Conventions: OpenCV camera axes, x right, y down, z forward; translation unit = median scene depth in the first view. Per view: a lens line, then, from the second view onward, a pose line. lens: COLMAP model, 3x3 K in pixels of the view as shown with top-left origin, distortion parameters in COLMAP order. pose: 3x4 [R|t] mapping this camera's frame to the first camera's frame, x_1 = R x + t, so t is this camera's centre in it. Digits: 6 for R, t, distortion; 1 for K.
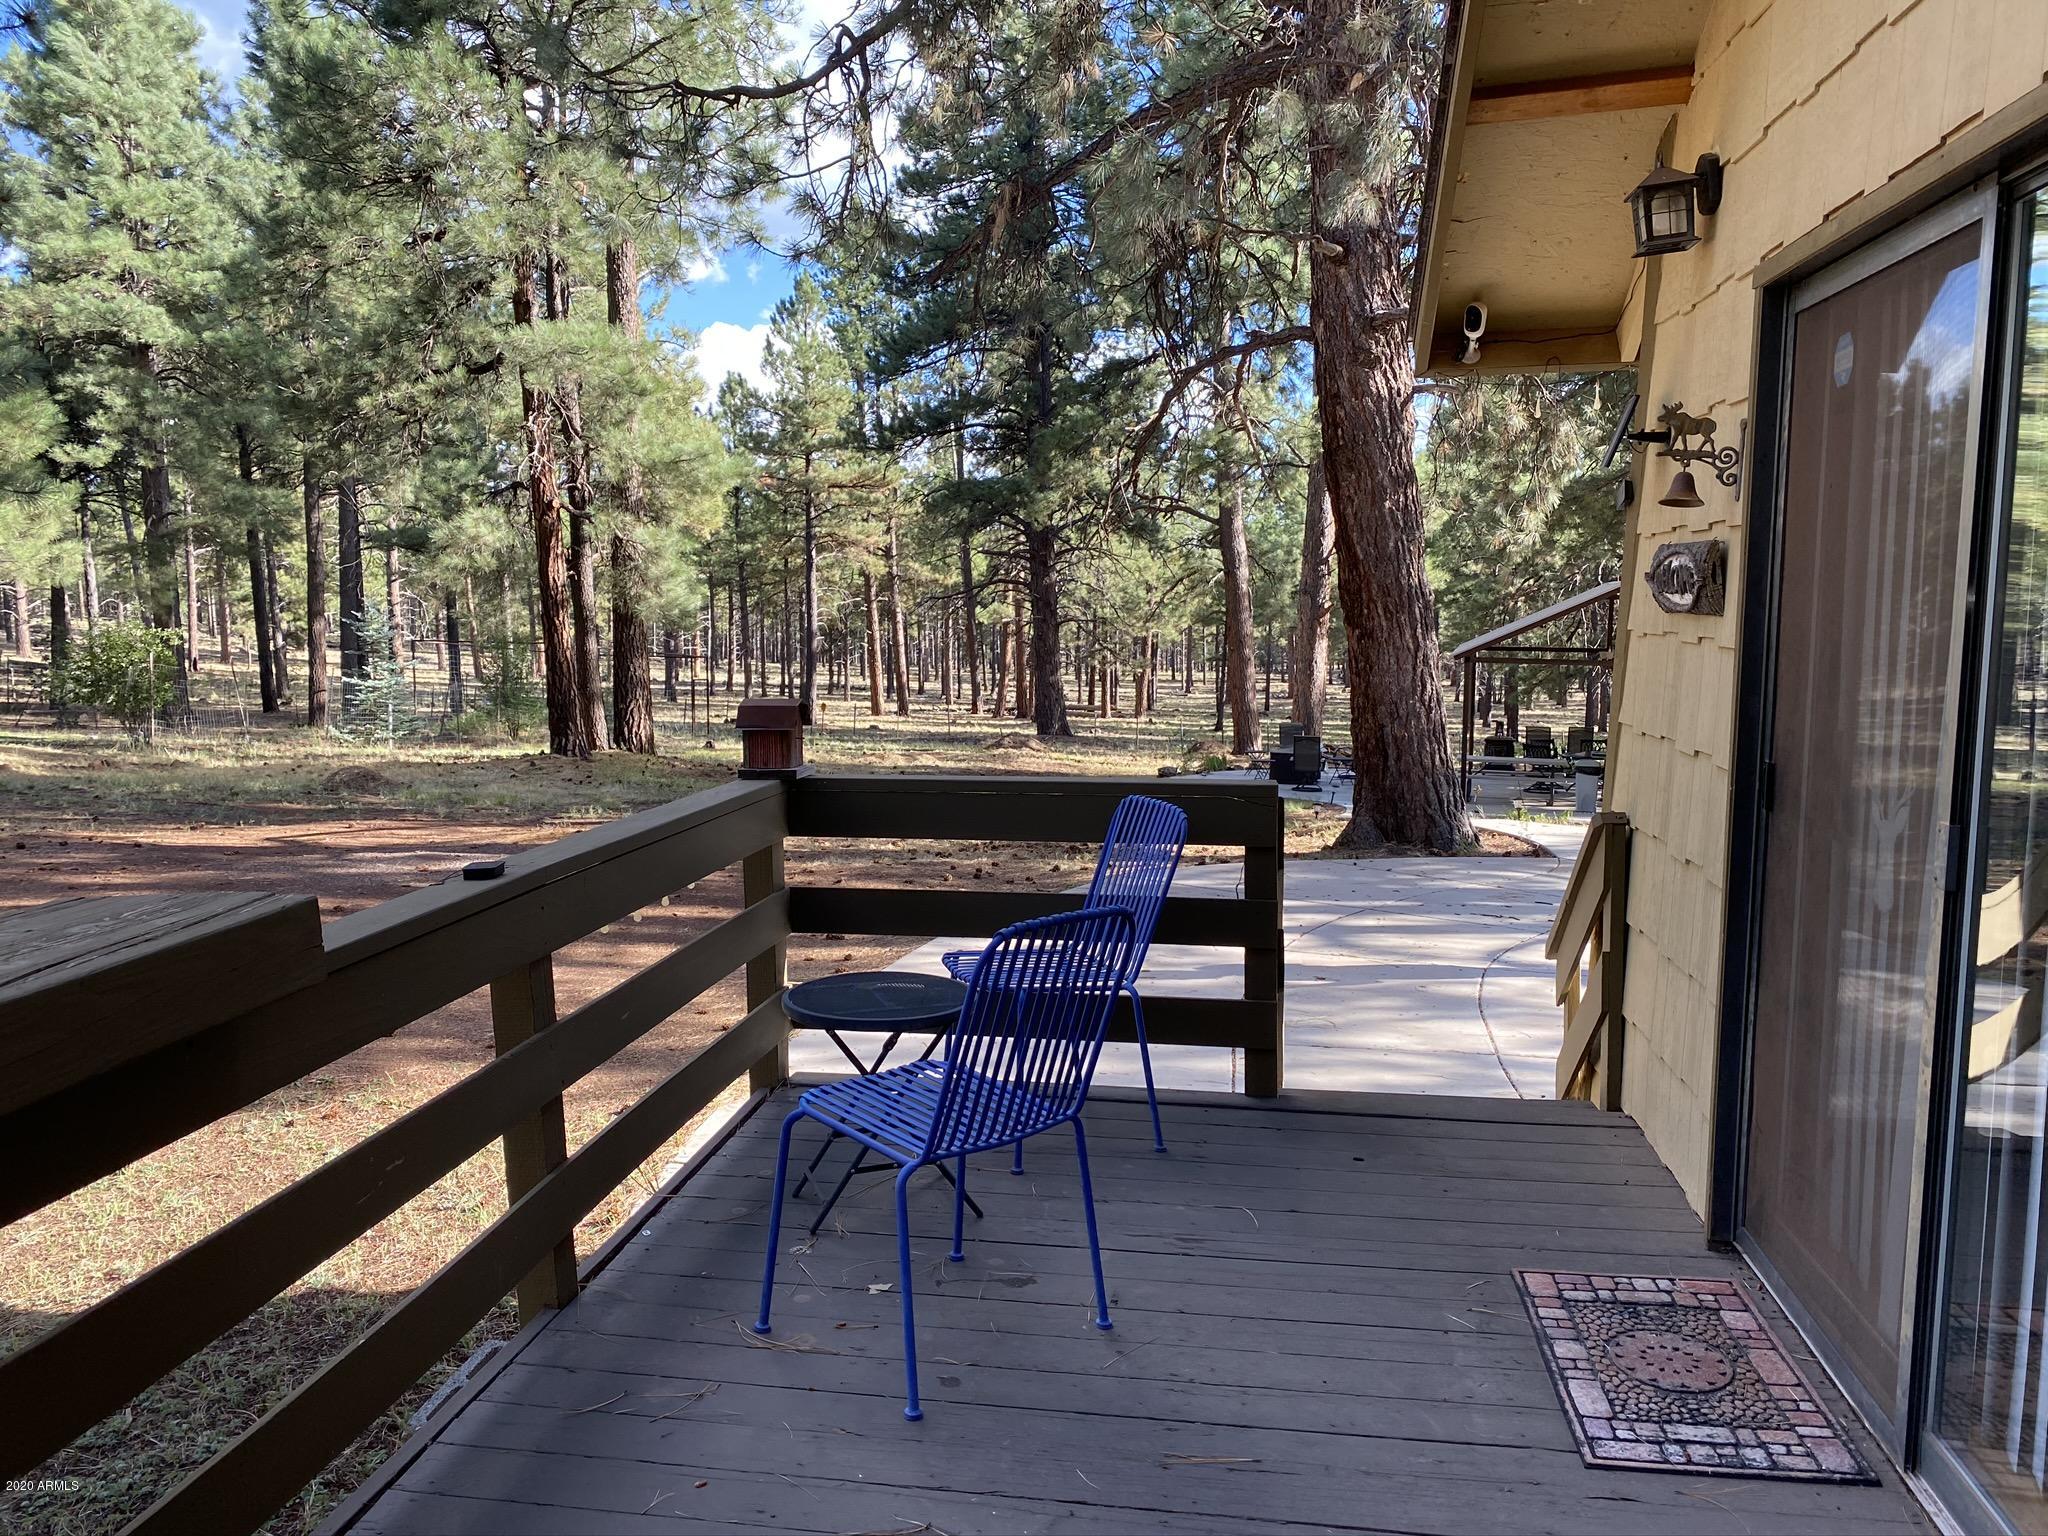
lens RADIAL K [[1561.7, 0, 1024.5], [0, 1561.7, 766.6], [0, 0, 1]] dist [0.033035, -0.030956]
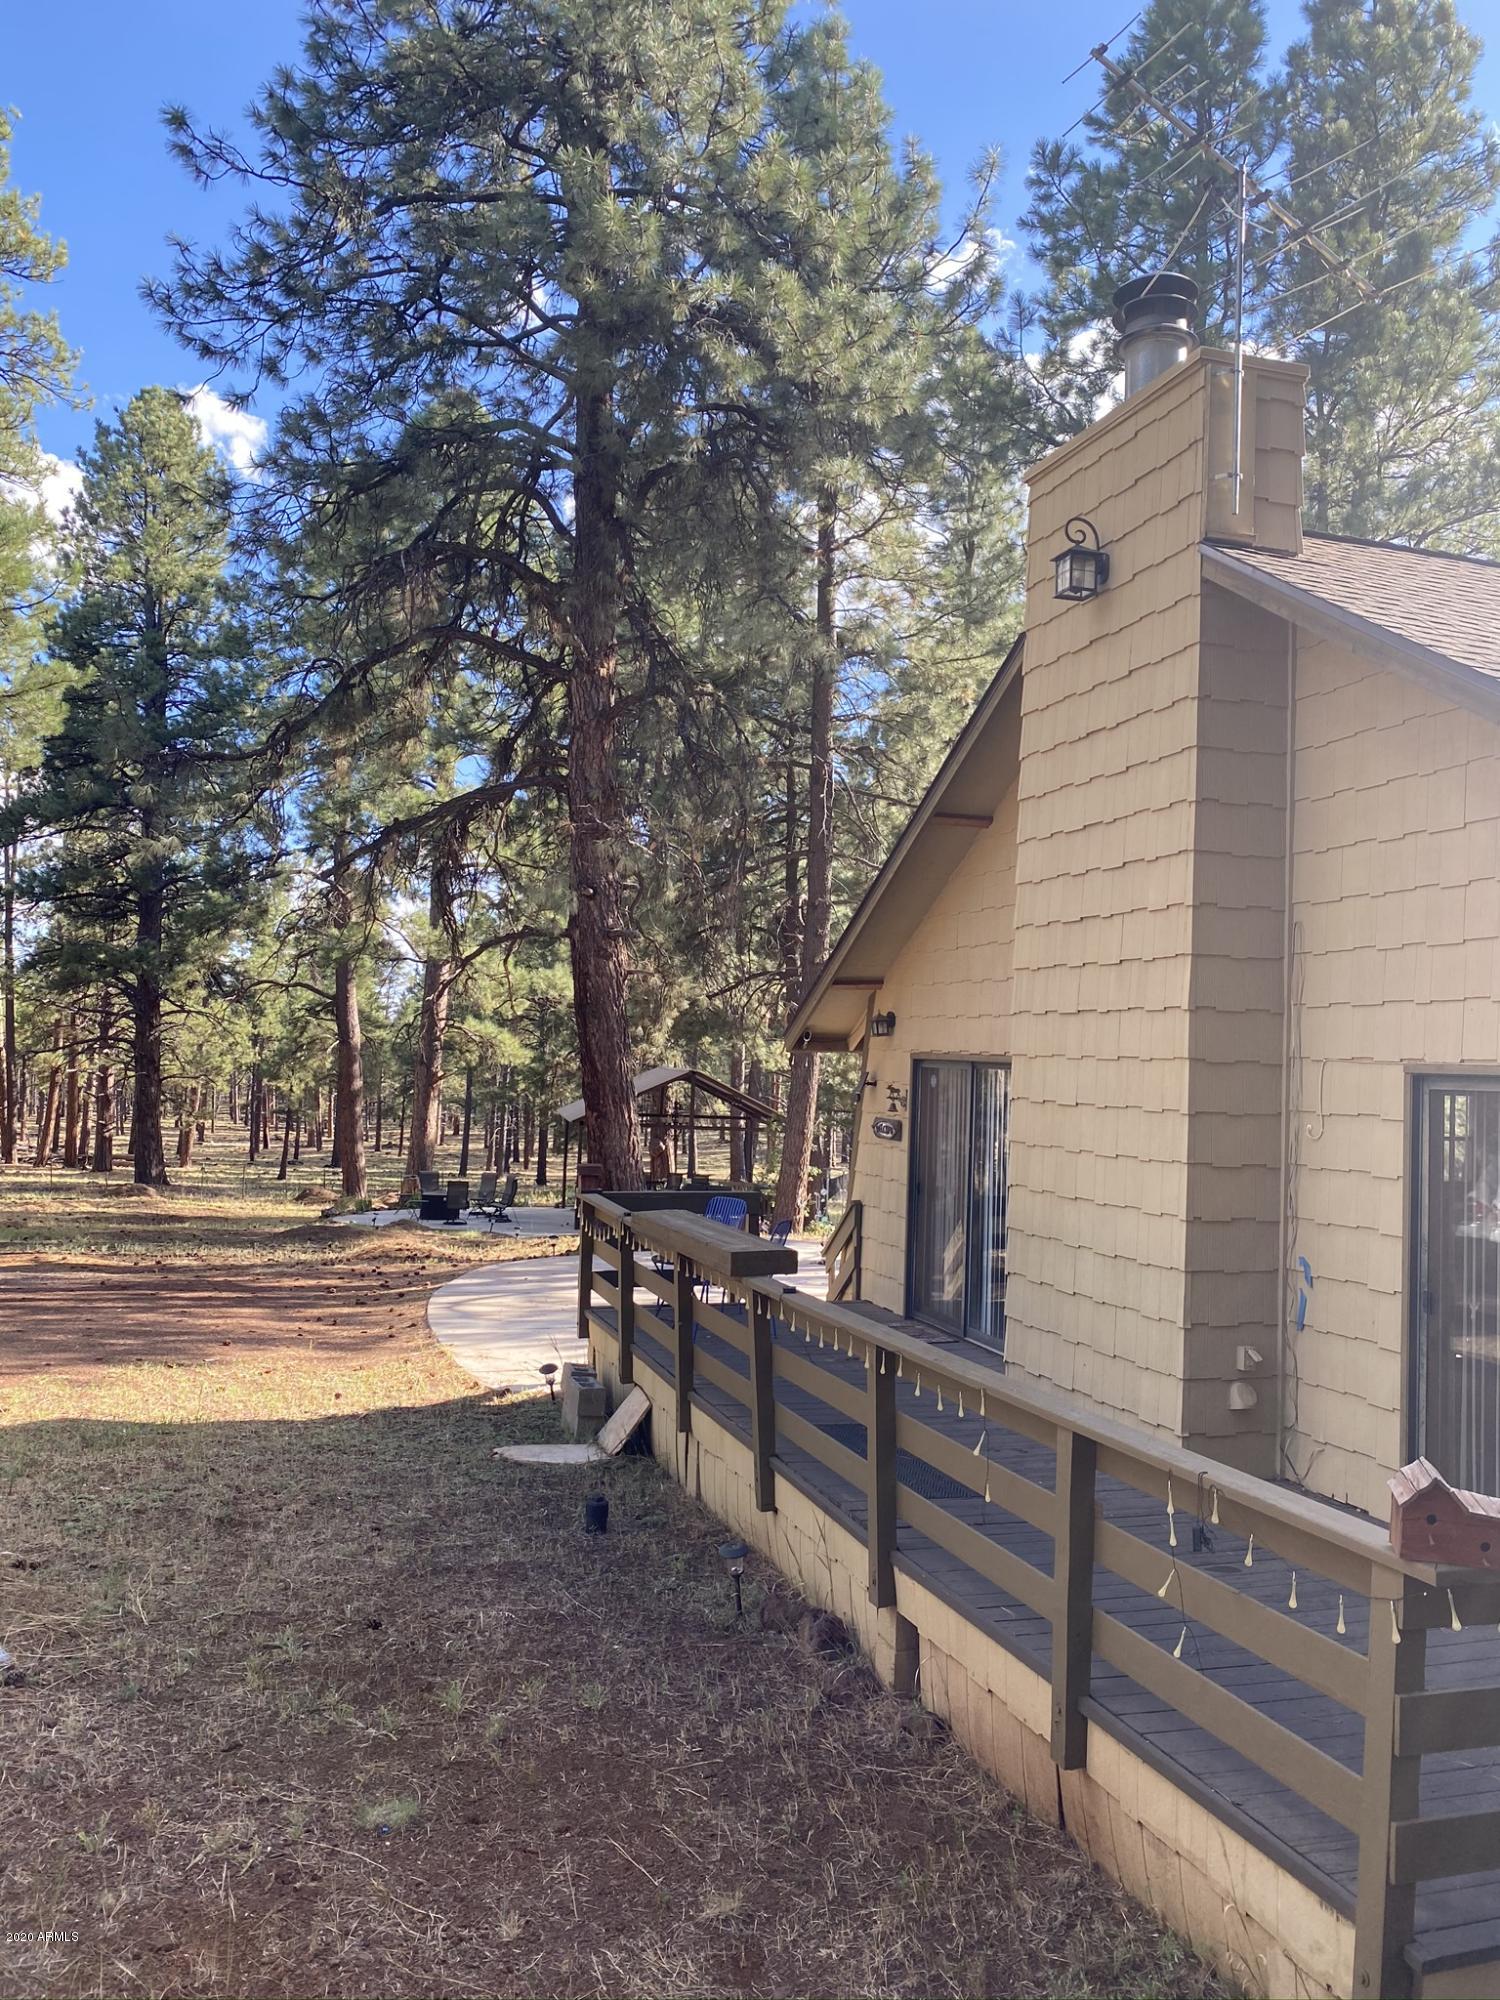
lens RADIAL K [[1525.1, 0, 760.6], [0, 1525.1, 983.7], [0, 0, 1]] dist [0.033035, -0.030956]
pose [[0.887439, 0.049803, 0.458226, -0.278783], [0.018686, 0.989441, -0.143726, 0.008215], [-0.460546, 0.136110, 0.877138, -0.374774]]
